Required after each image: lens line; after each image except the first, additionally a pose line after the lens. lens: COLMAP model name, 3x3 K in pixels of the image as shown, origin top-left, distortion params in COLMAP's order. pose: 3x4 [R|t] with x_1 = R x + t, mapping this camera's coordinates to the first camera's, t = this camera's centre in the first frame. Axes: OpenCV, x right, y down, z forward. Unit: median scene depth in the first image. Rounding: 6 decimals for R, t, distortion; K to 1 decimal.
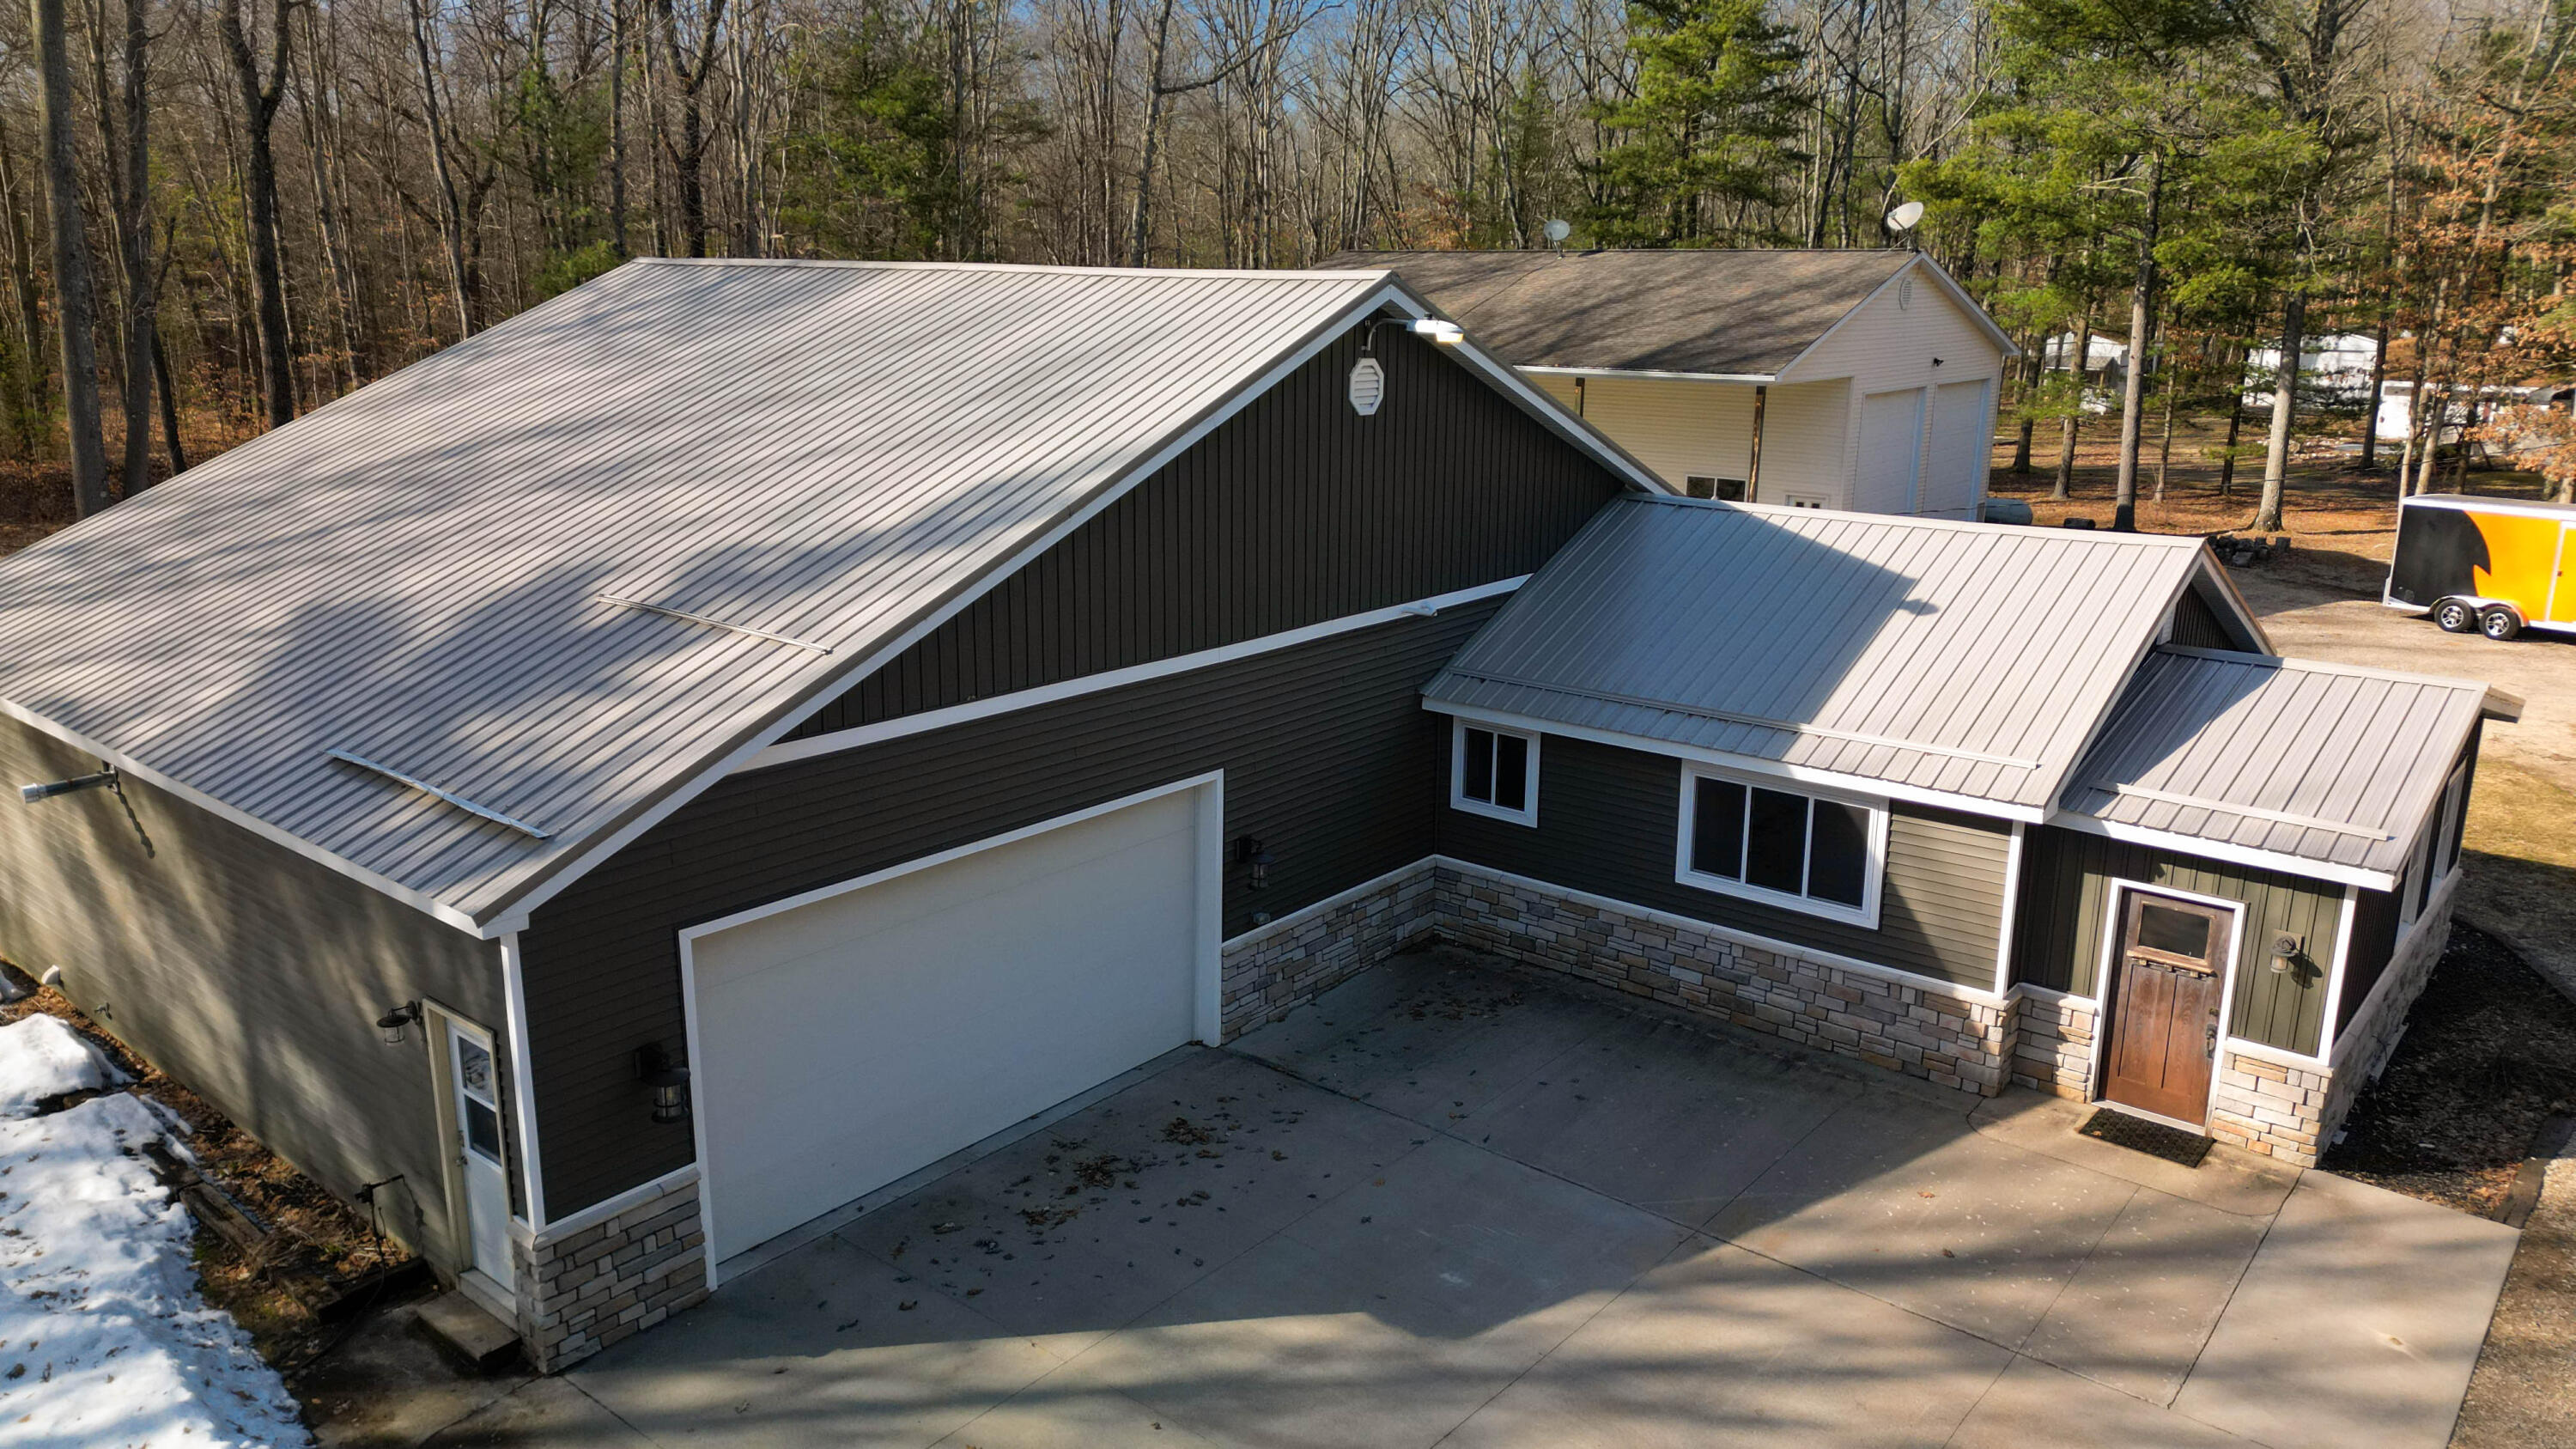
lens RADIAL K [[1787.6, 0, 1295.0], [0, 1787.6, 710.1], [0, 0, 1]] dist [0.074553, -0.092411]
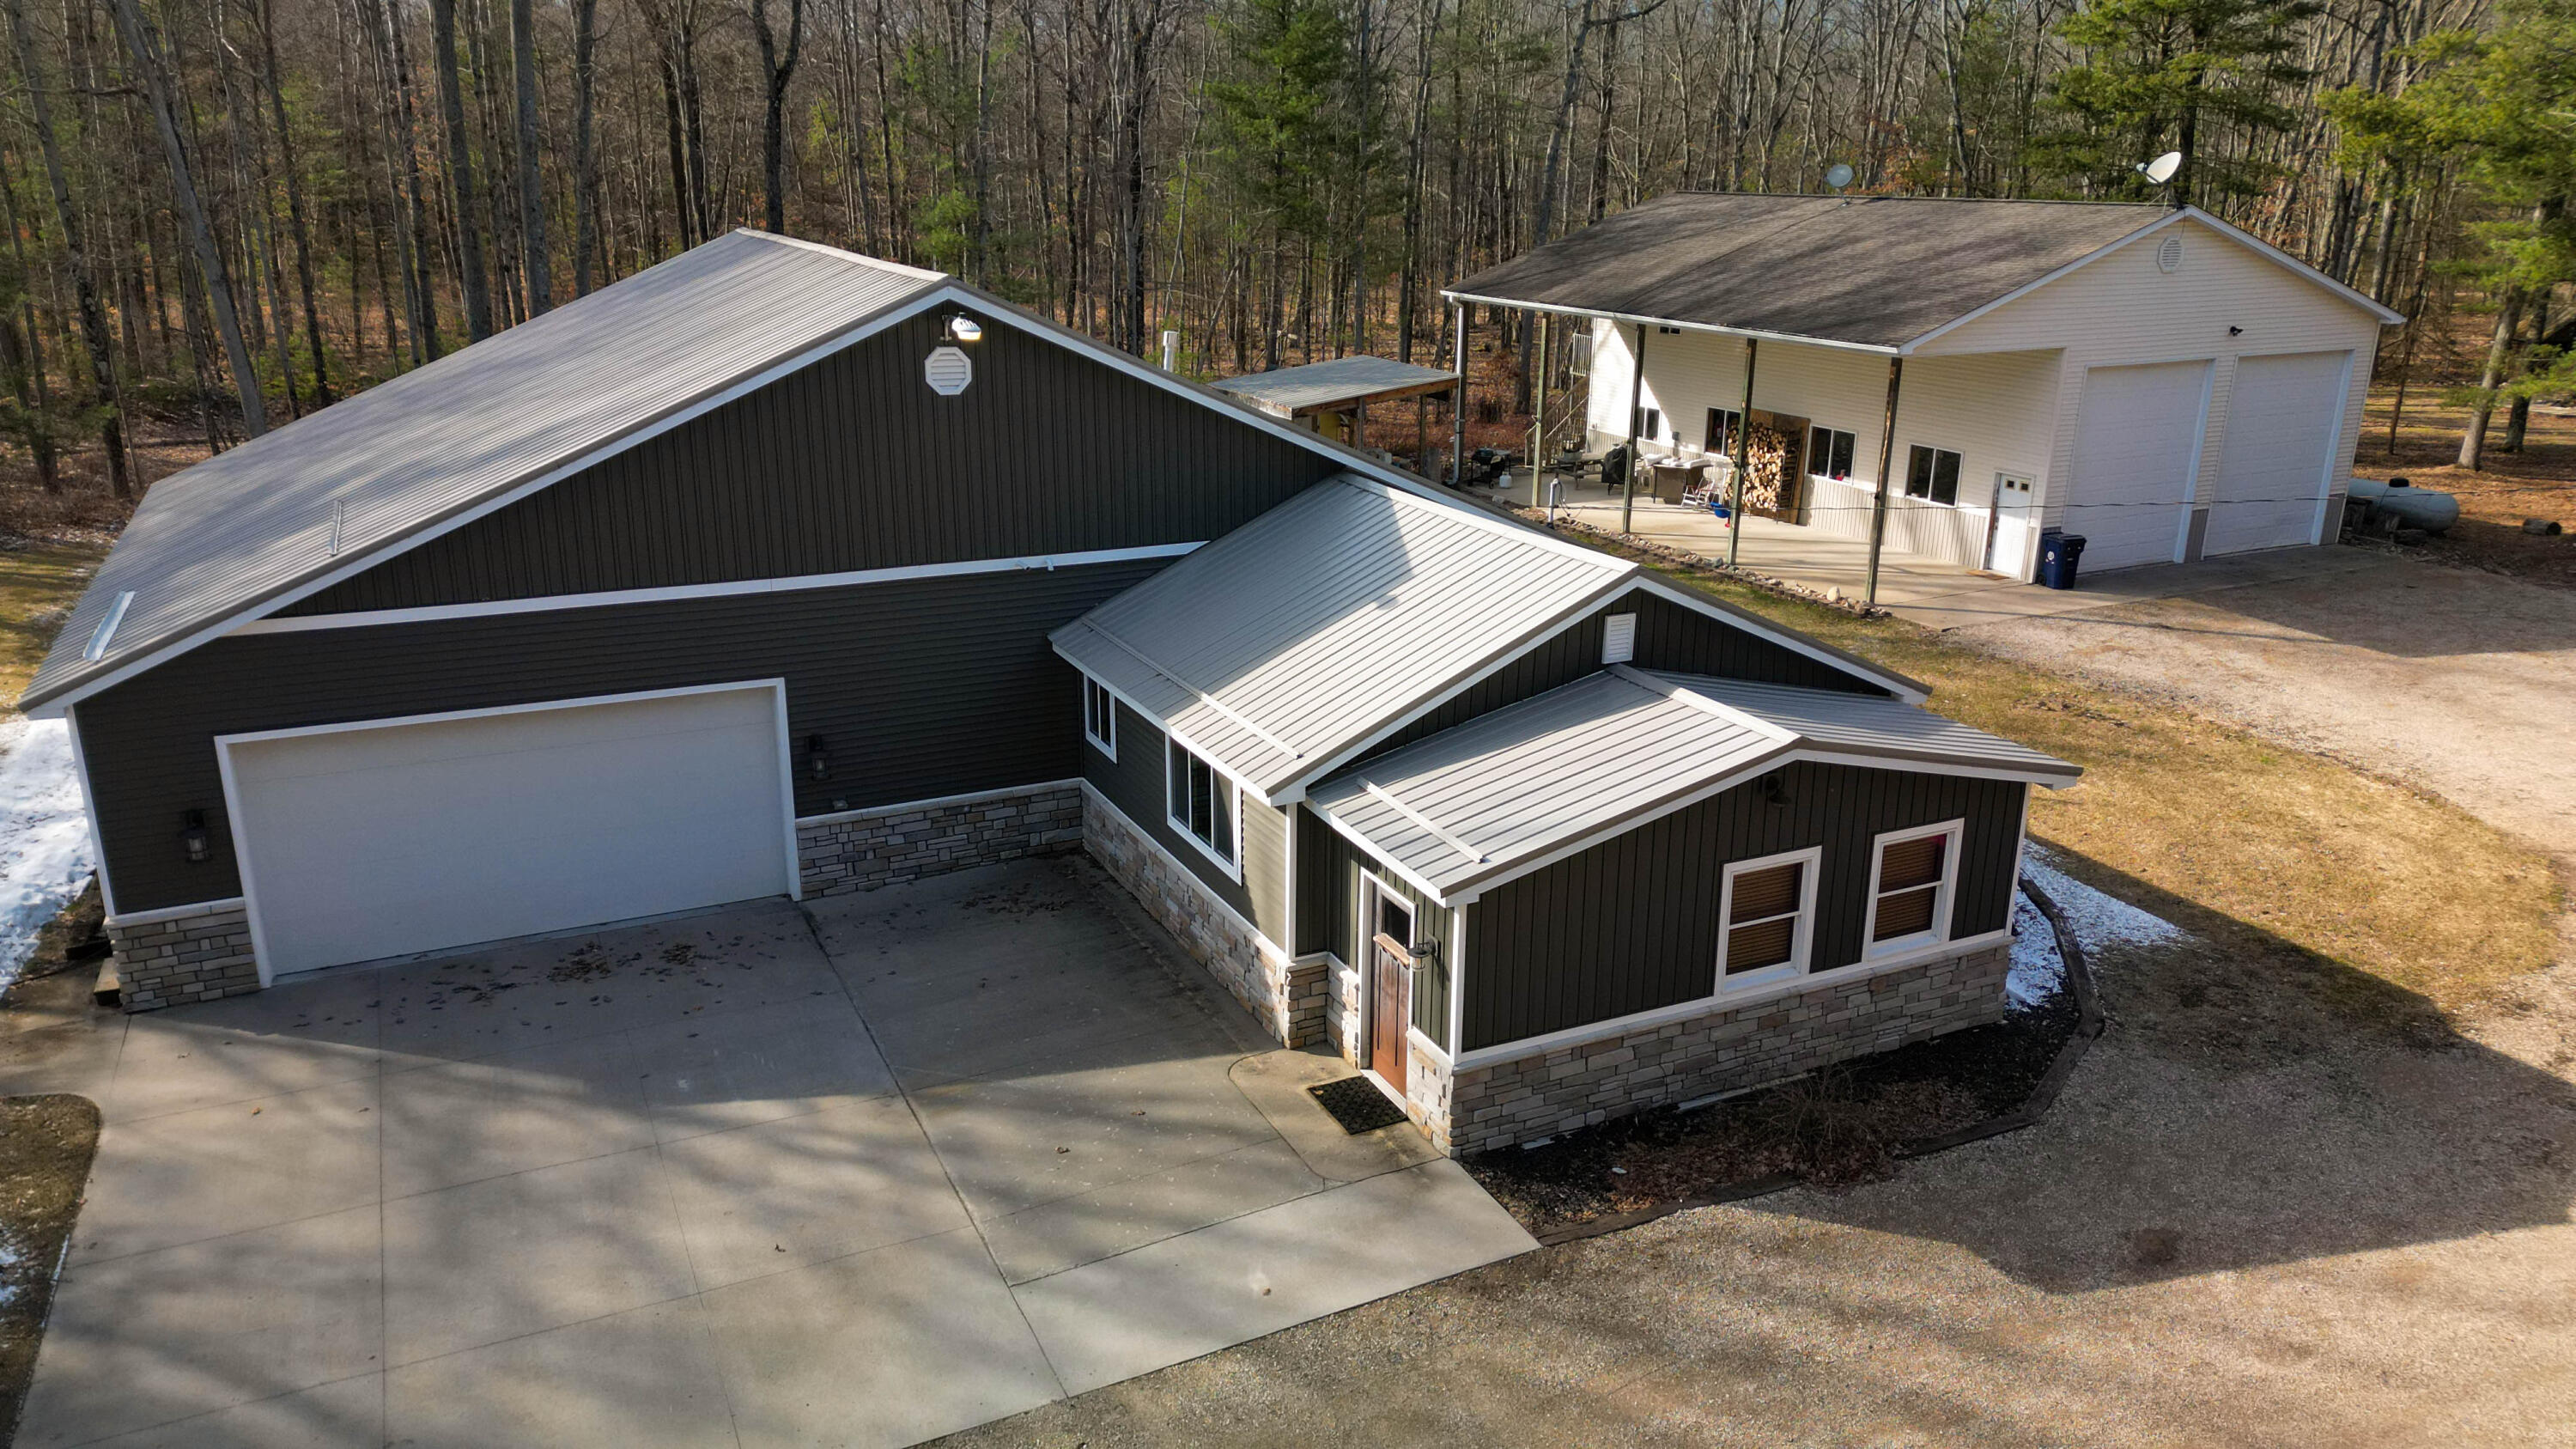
lens RADIAL K [[1801.9, 0, 1299.0], [0, 1801.9, 729.7], [0, 0, 1]] dist [0.030396, -0.000406]
pose [[0.909556, 0.121431, -0.397446, 0.761444], [-0.097401, 0.992010, 0.080185, -0.064960], [0.404007, -0.034221, 0.914115, -0.001845]]
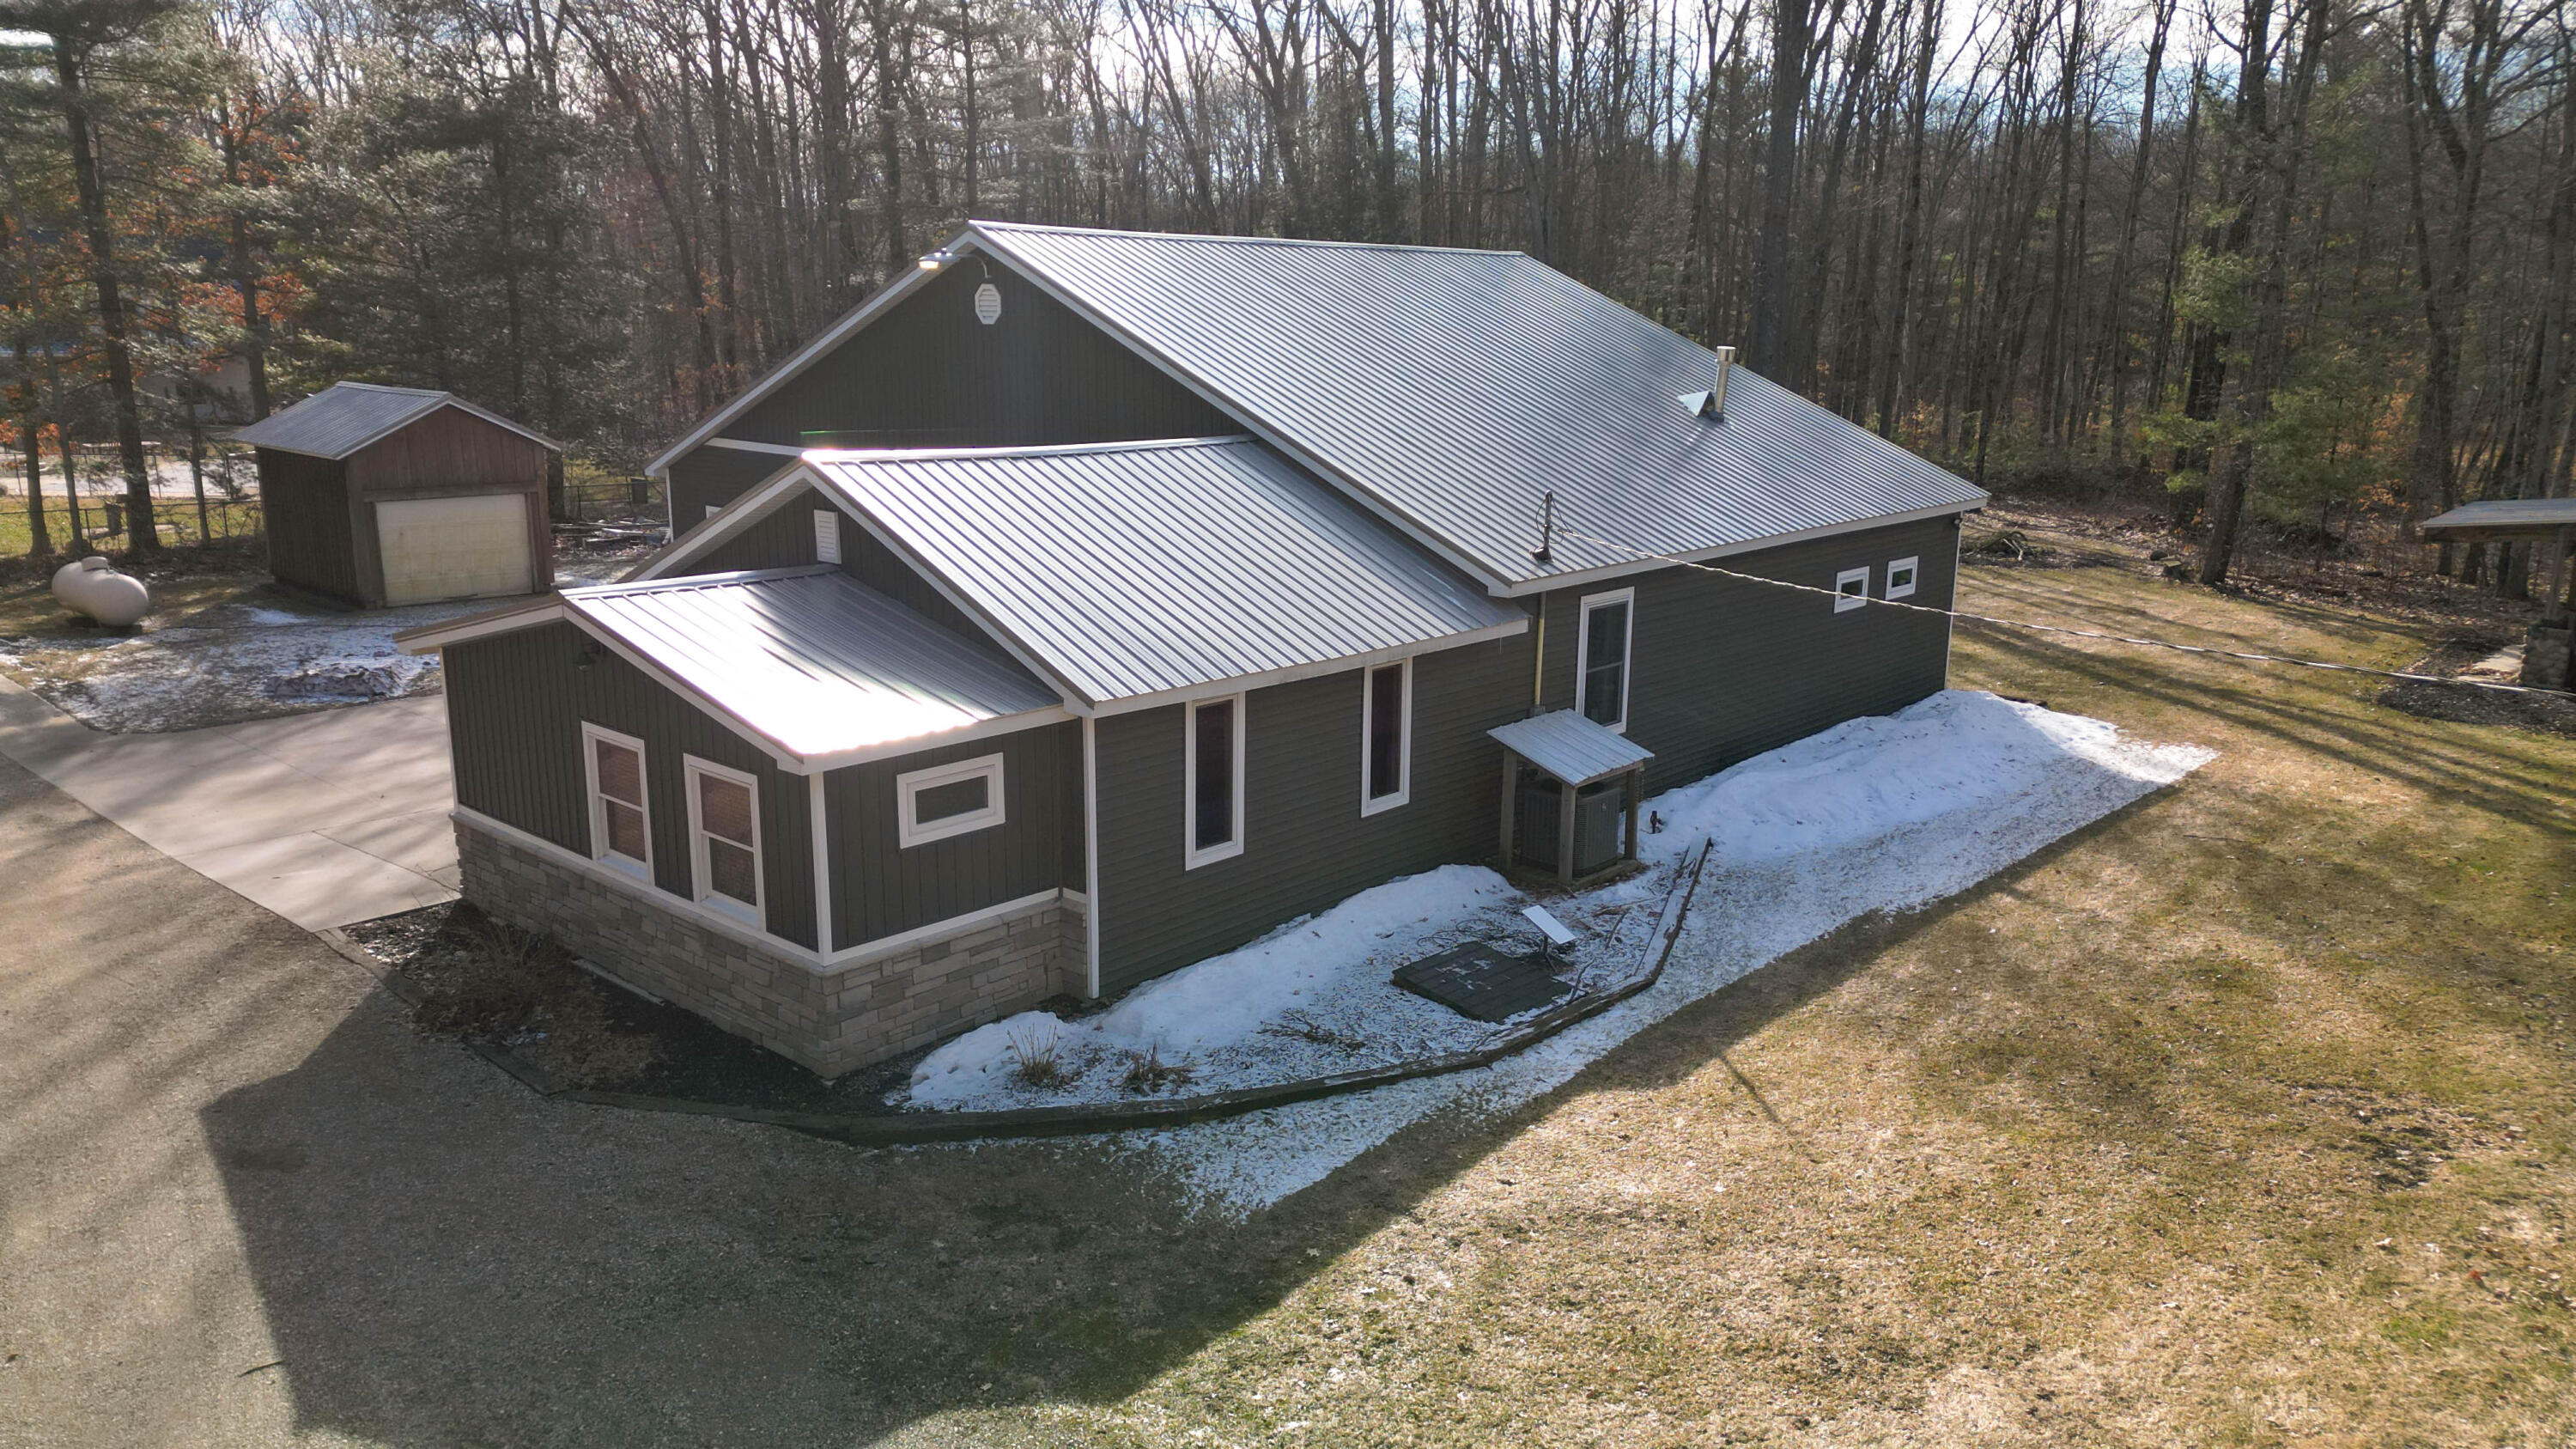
lens RADIAL K [[1801.9, 0, 1299.0], [0, 1801.9, 729.7], [0, 0, 1]] dist [0.030396, -0.000406]
pose [[-0.041962, 0.209858, -0.976831, 1.511729], [-0.255301, 0.942983, 0.213553, -0.234403], [0.965951, 0.258347, 0.014008, 1.314809]]
